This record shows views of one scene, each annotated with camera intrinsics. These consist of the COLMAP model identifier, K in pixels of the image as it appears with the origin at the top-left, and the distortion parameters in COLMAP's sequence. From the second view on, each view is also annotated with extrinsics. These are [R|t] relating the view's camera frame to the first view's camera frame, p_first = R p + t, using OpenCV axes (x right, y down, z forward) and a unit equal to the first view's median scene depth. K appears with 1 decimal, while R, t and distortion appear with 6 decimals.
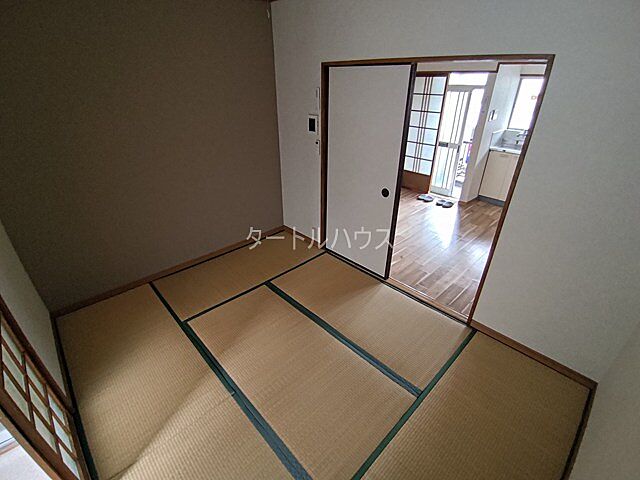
lens RADIAL K [[306.3, 0, 322.6], [0, 306.3, 244.0], [0, 0, 1]] dist [-0.018950, 0.001023]
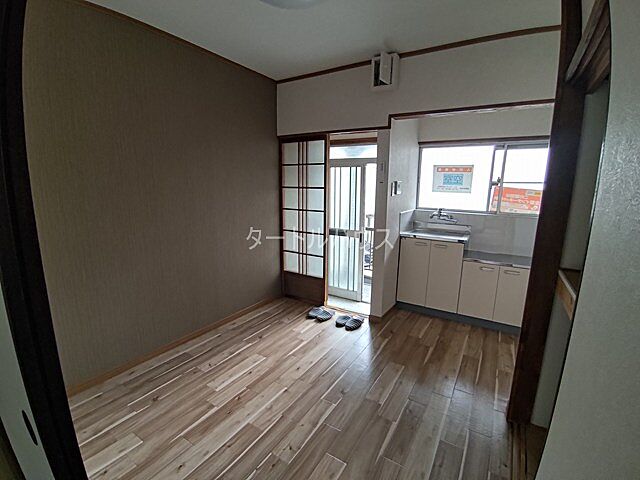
lens RADIAL K [[306.3, 0, 318.2], [0, 306.3, 240.9], [0, 0, 1]] dist [-0.018950, 0.001023]
pose [[0.973751, -0.045058, 0.223111, 0.201473], [0.109367, 0.952263, -0.285015, -0.115575], [-0.199618, 0.301934, 0.932195, 0.370937]]
